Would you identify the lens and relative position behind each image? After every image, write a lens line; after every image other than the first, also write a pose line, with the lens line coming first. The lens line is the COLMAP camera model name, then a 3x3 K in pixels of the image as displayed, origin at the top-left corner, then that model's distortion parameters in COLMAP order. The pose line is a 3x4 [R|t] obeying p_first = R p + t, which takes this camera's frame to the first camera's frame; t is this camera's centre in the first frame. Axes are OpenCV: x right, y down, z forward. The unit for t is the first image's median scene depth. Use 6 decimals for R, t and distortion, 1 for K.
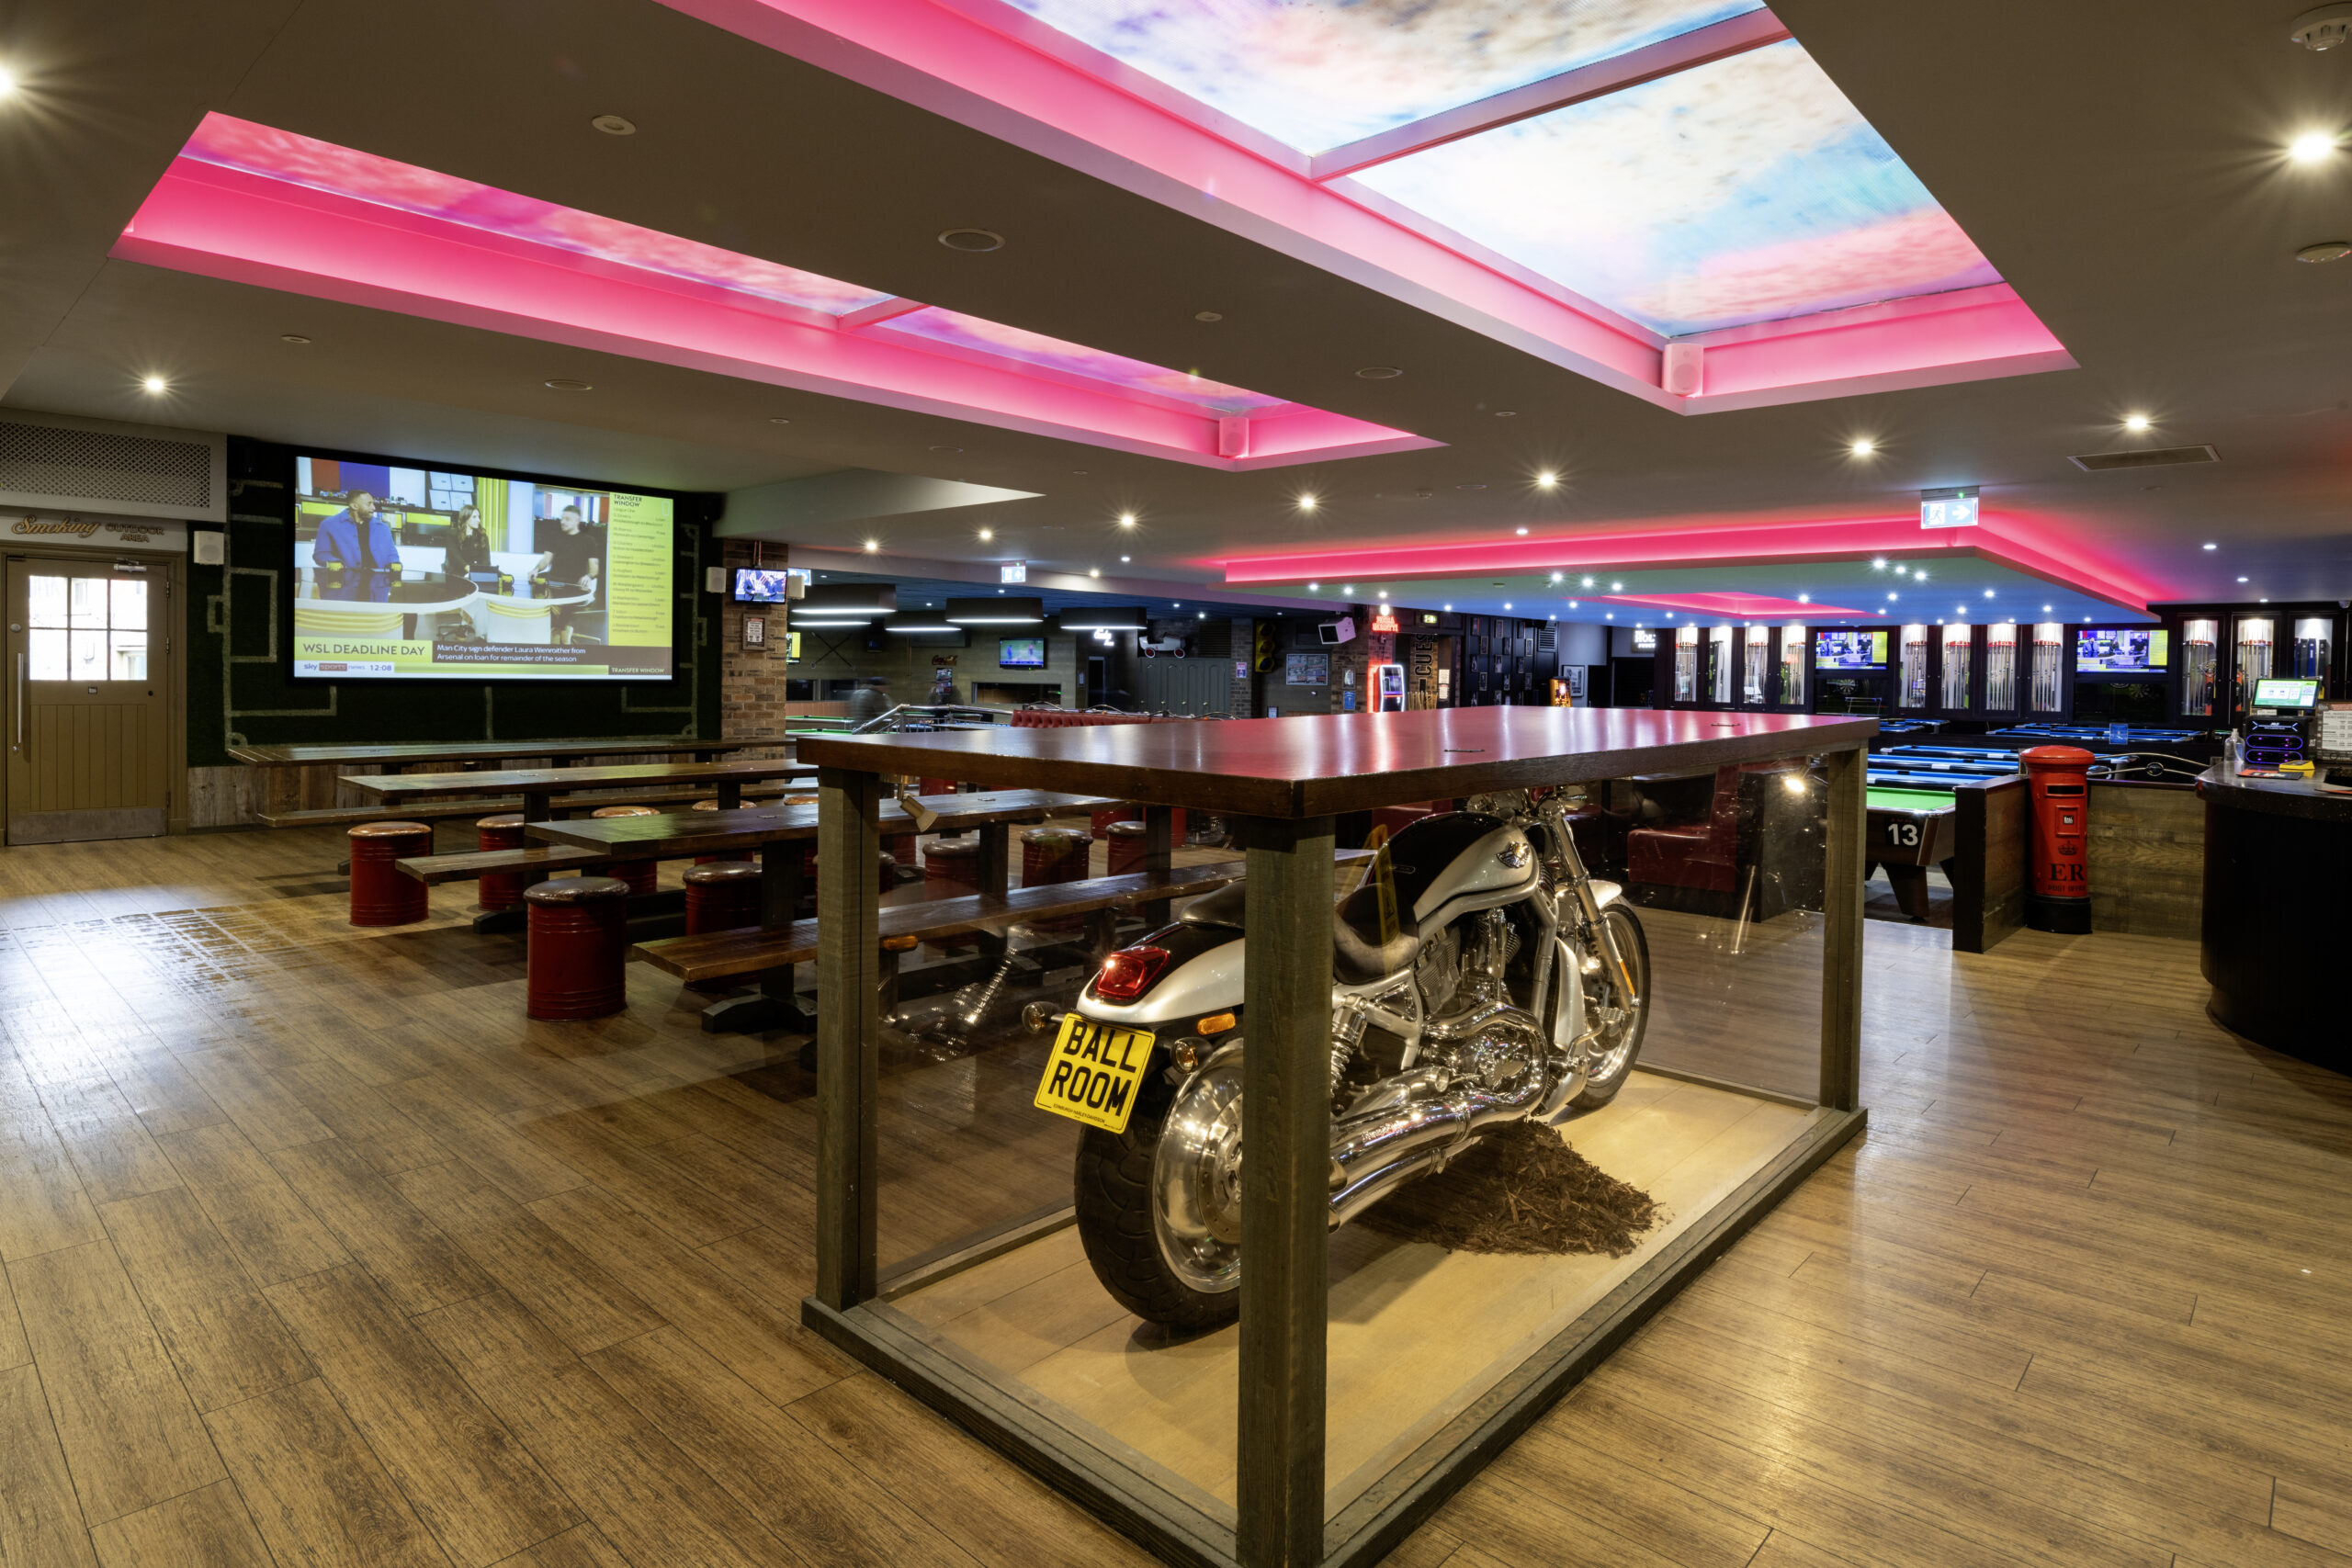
lens RADIAL K [[1274.2, 0, 1156.8], [0, 1274.2, 680.9], [0, 0, 1]] dist [-0.000522, -0.007519]
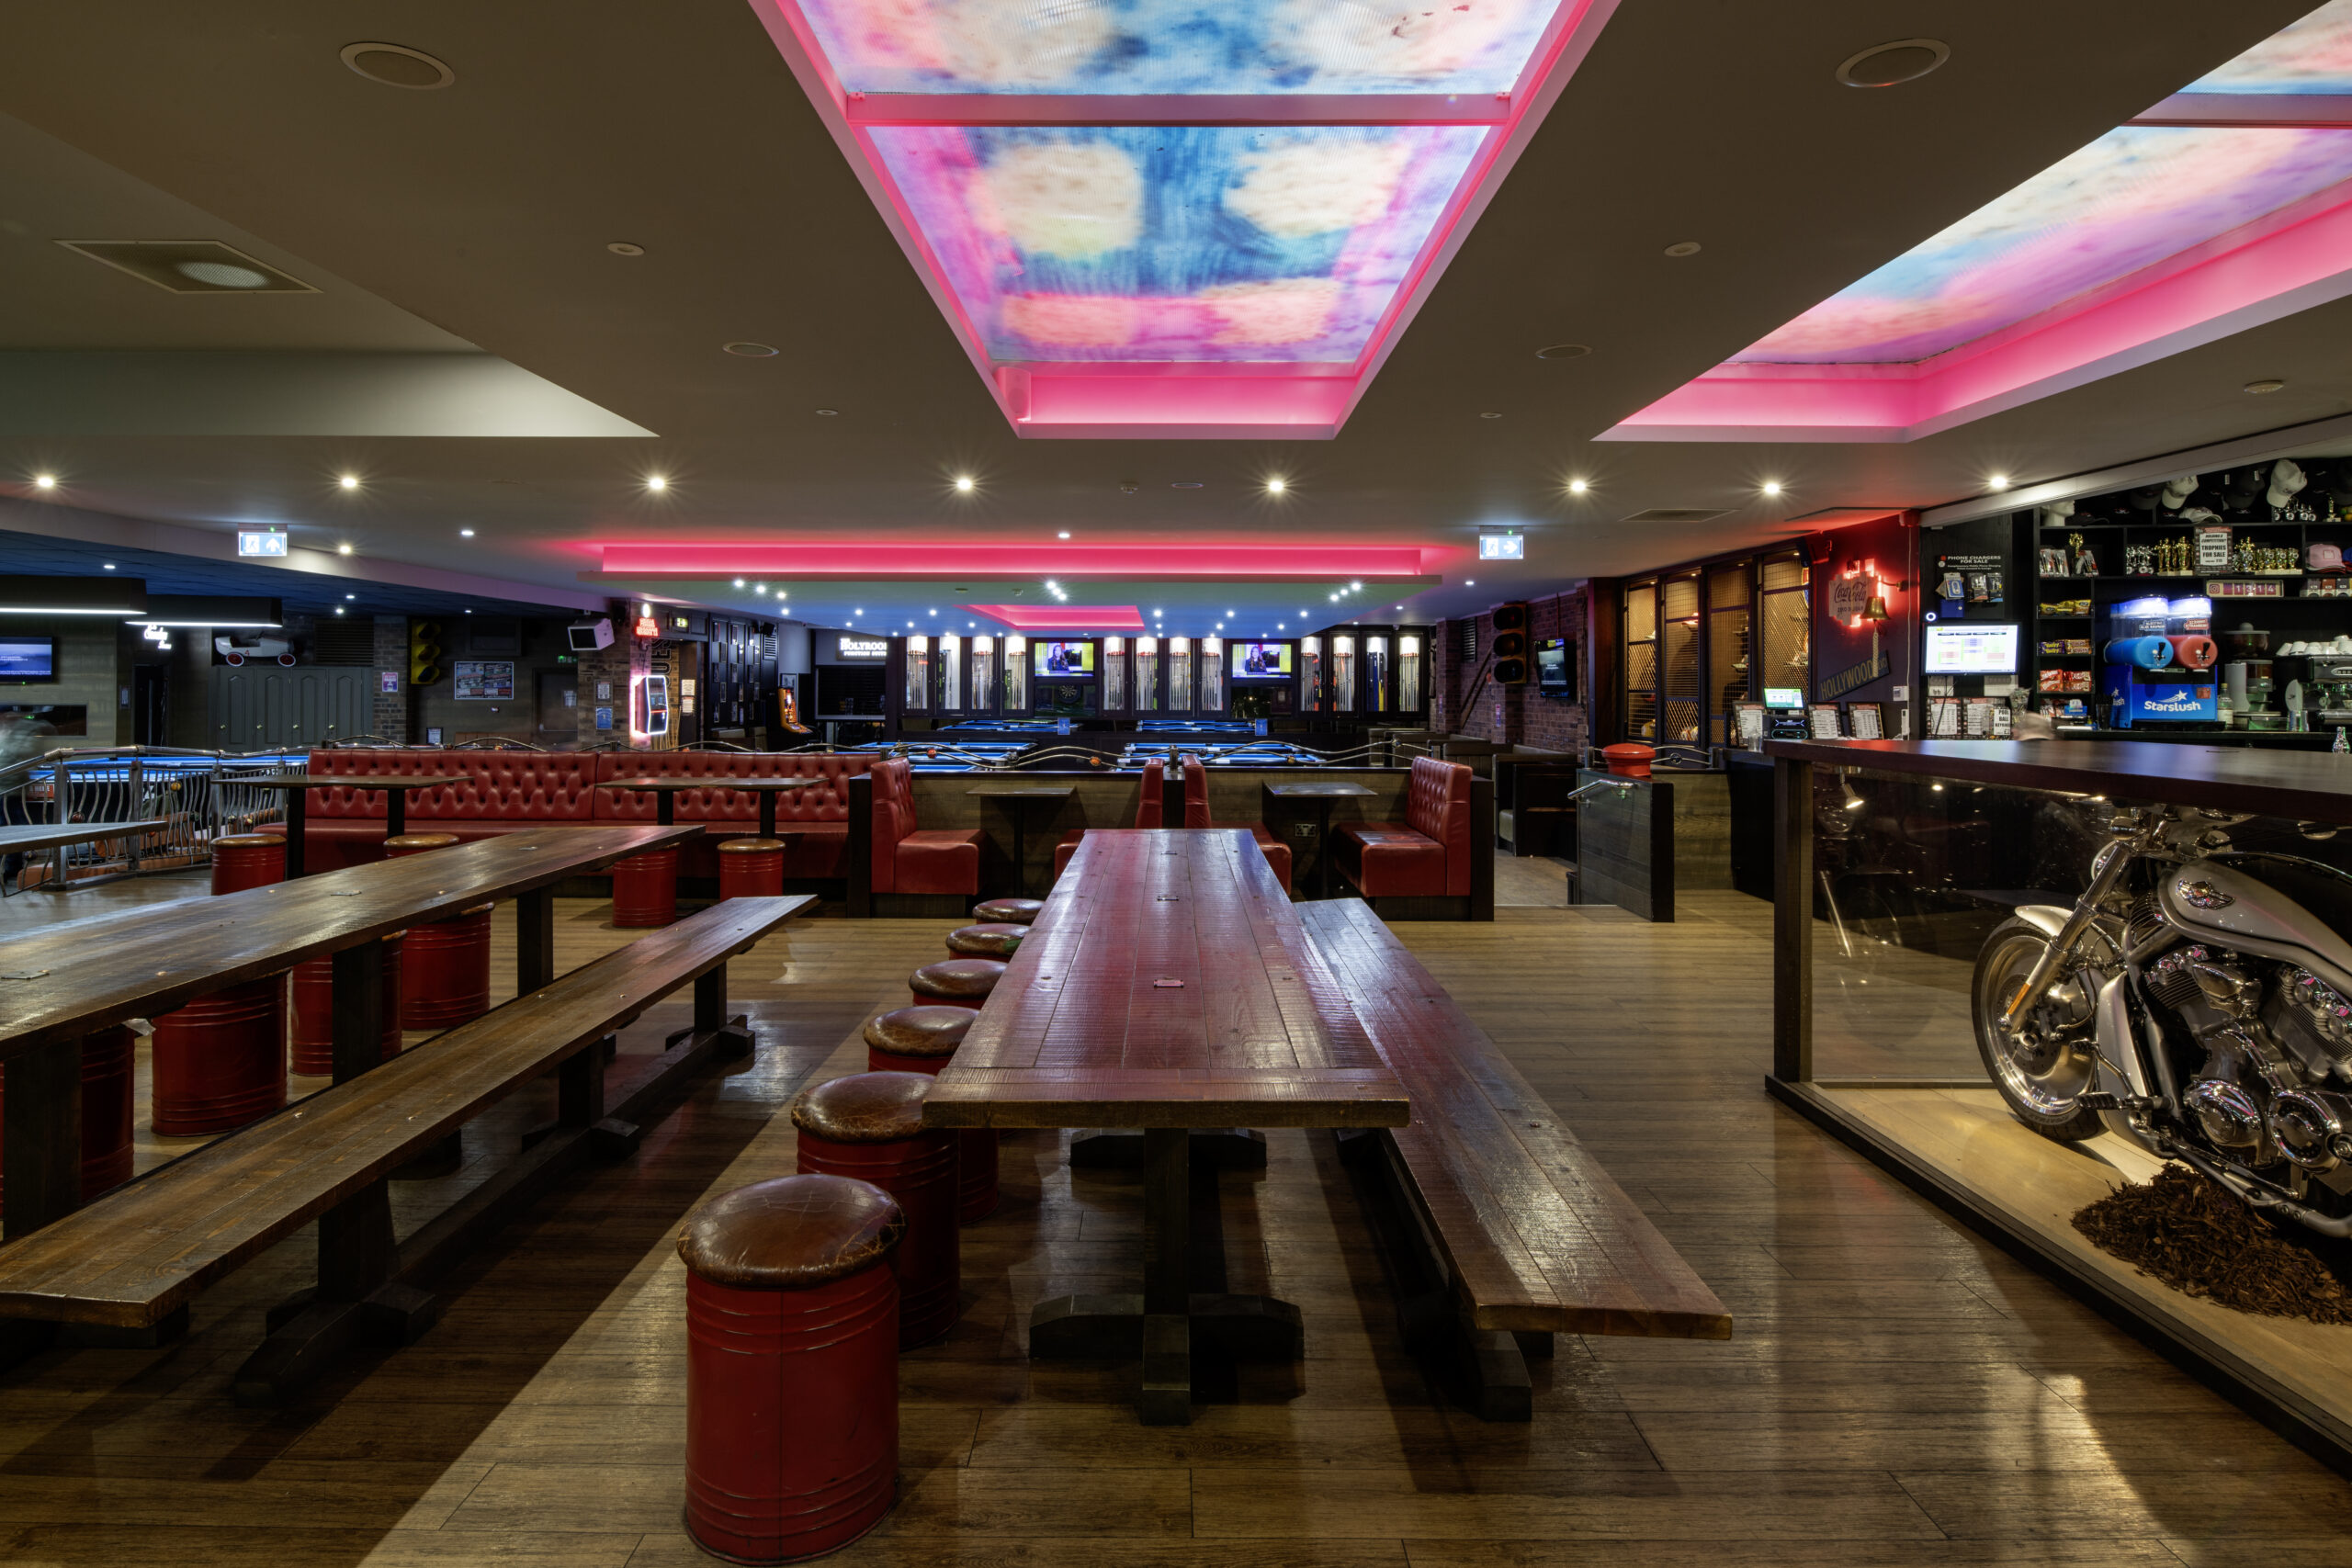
lens RADIAL K [[1274.2, 0, 1160.6], [0, 1274.2, 664.8], [0, 0, 1]] dist [-0.000522, -0.007519]
pose [[0.729331, -0.000623, 0.684161, -0.256870], [0.012115, 0.999855, -0.012004, -0.008418], [-0.684054, 0.017044, 0.729232, 0.228848]]
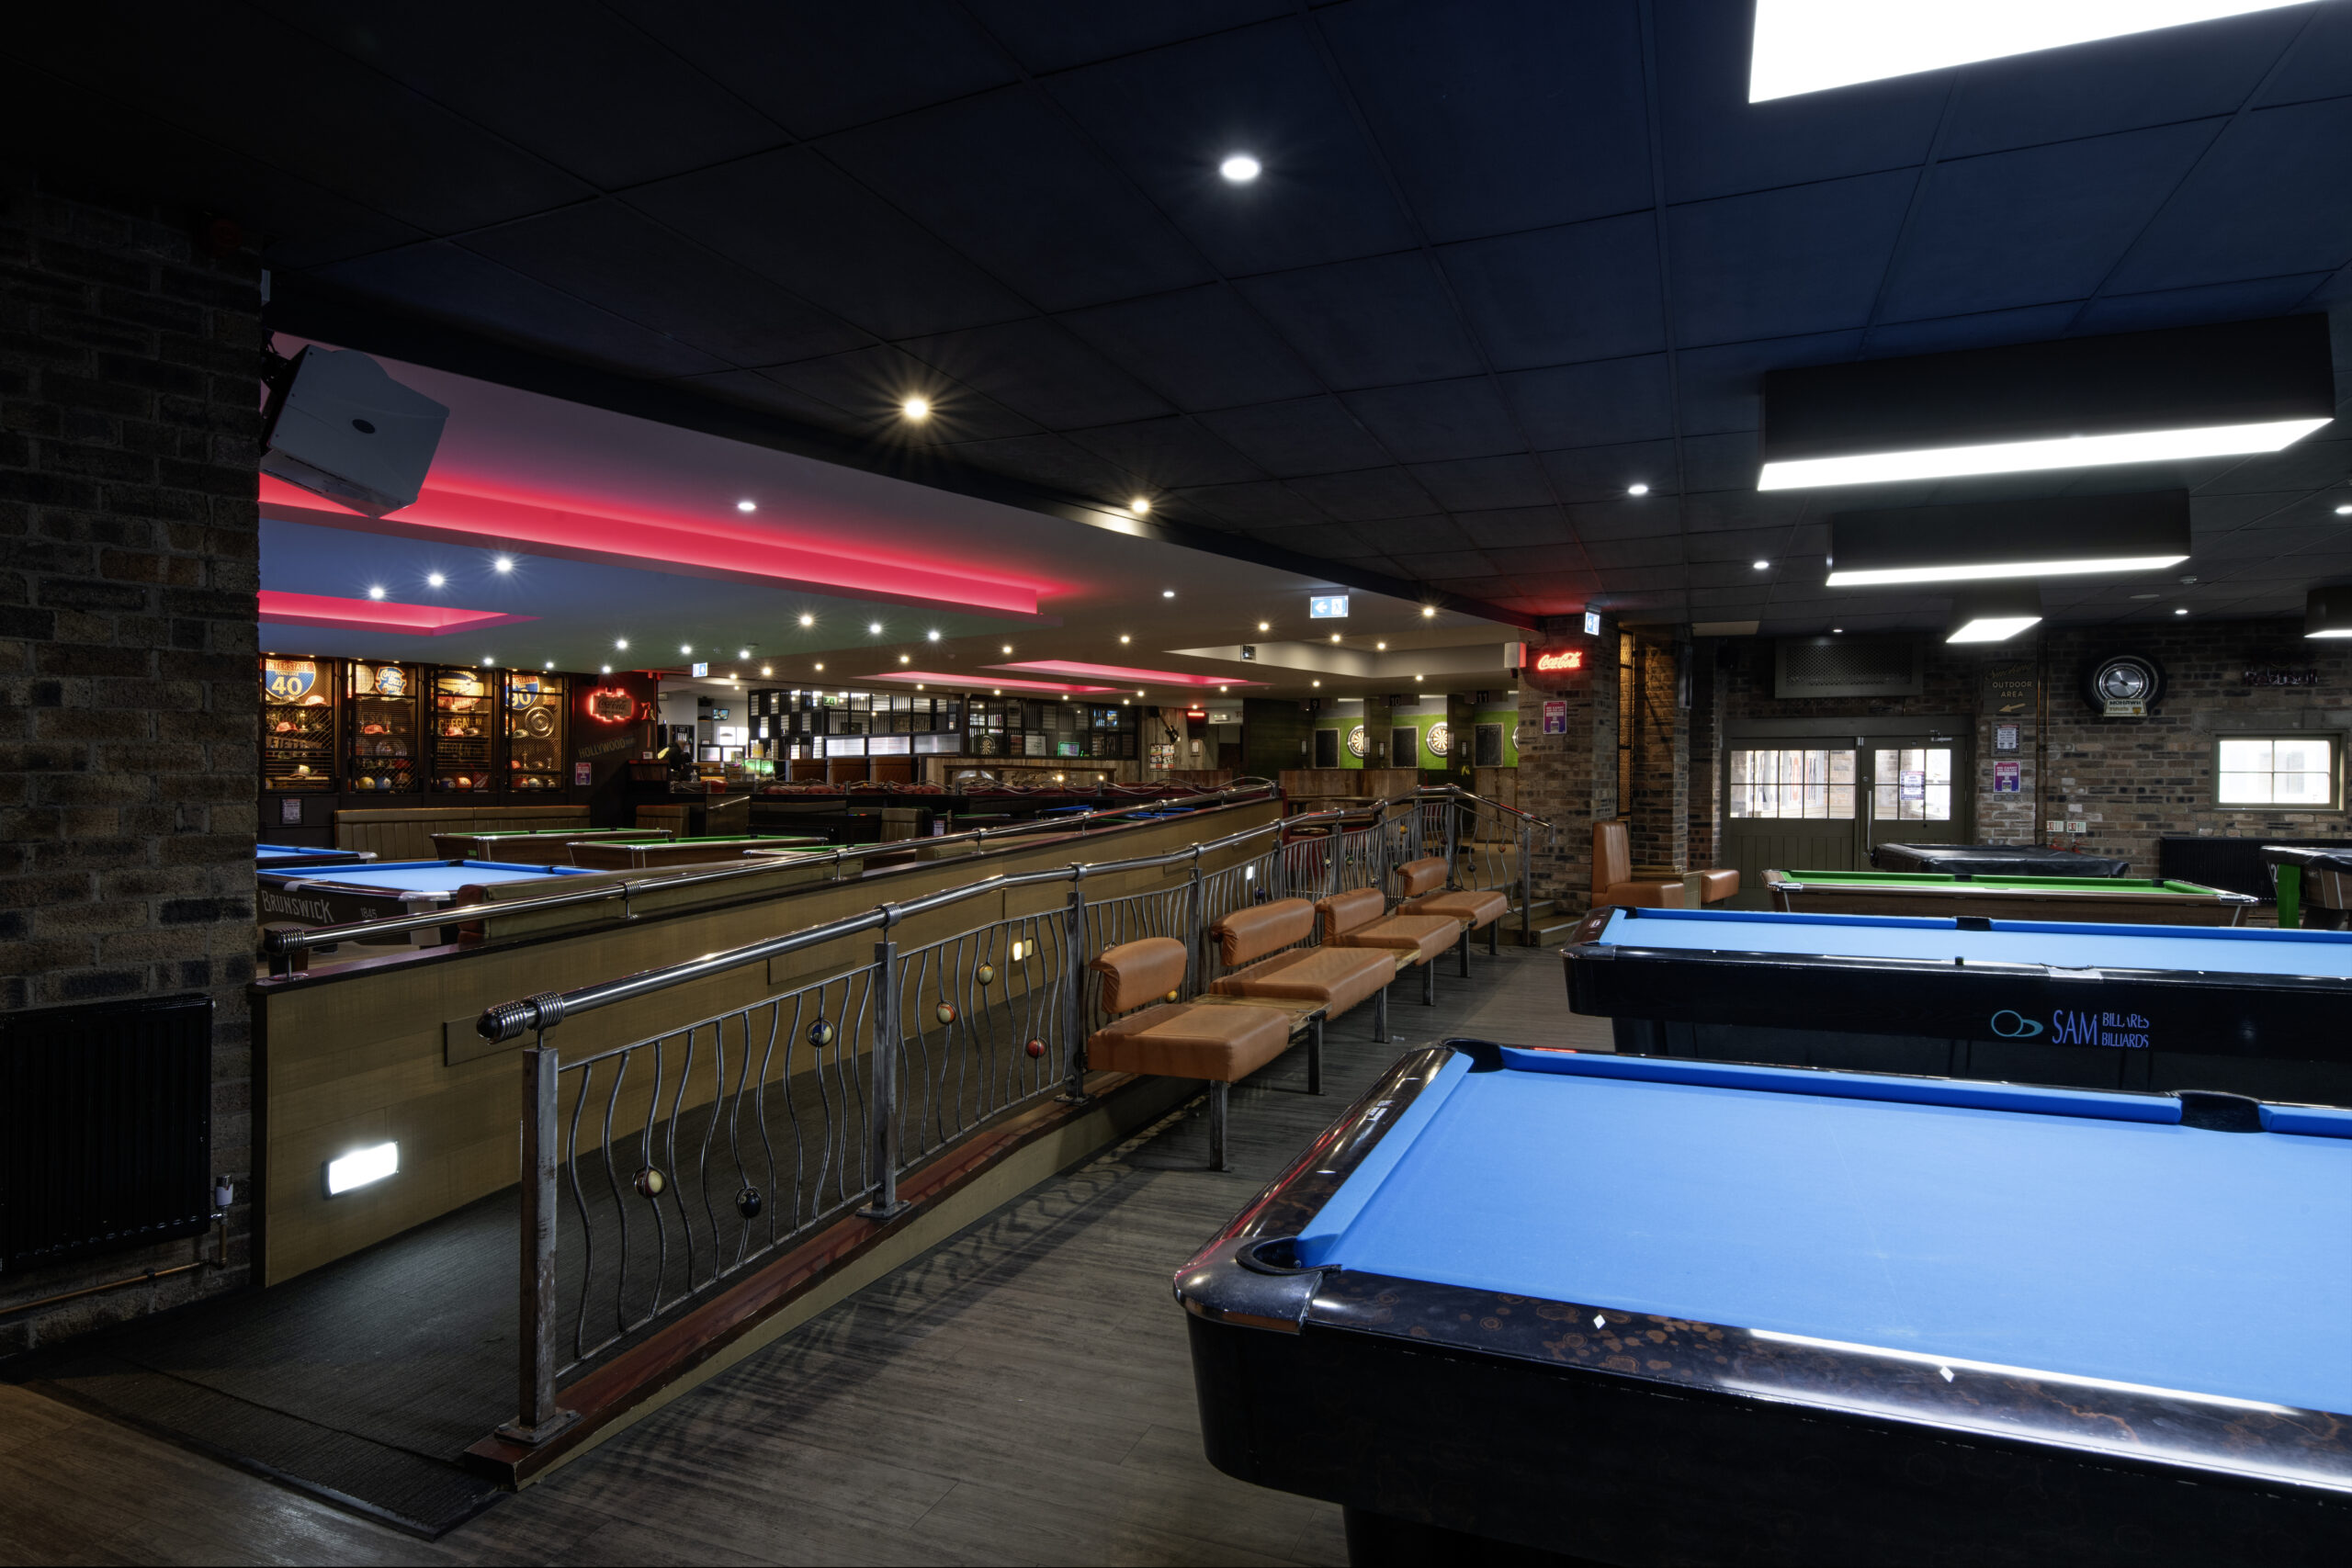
lens RADIAL K [[1274.2, 0, 1178.0], [0, 1274.2, 762.3], [0, 0, 1]] dist [-0.000522, -0.007519]
pose [[-0.992283, -0.015013, -0.123082, 0.073025], [-0.014008, 0.999861, -0.009033, 0.016862], [0.123201, -0.007240, -0.992355, 2.008210]]
